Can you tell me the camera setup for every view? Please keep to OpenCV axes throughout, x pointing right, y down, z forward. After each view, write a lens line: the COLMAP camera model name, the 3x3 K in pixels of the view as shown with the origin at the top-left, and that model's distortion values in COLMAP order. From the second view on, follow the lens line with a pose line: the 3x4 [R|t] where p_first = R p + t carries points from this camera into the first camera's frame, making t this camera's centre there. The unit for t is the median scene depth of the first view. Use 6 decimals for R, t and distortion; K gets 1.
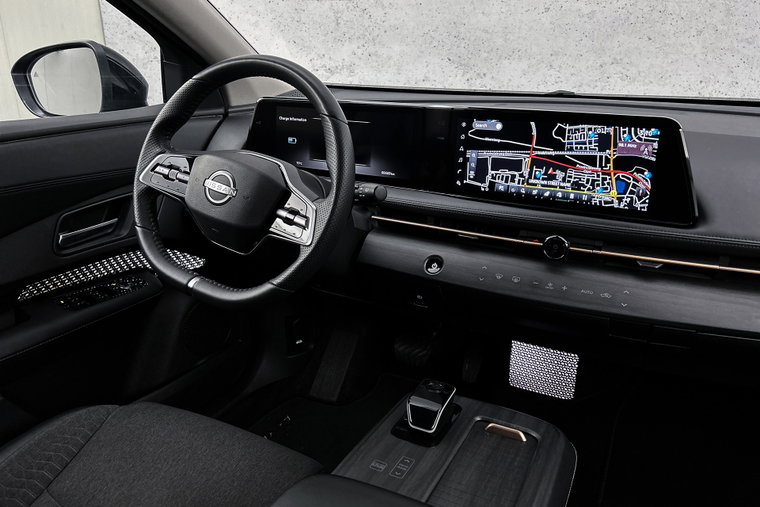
lens RADIAL K [[576.7, 0, 383.6], [0, 576.7, 255.7], [0, 0, 1]] dist [0.060348, -0.070889]
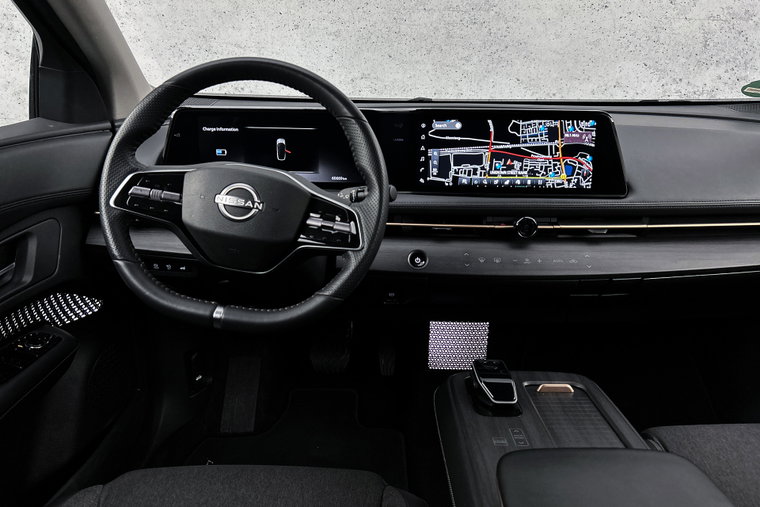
lens RADIAL K [[576.7, 0, 377.8], [0, 576.7, 256.7], [0, 0, 1]] dist [0.060348, -0.070889]
pose [[0.893227, -0.135035, 0.428849, -0.444159], [0.145582, 0.989312, 0.008287, -0.008644], [-0.425384, 0.055030, 0.903338, 0.088593]]
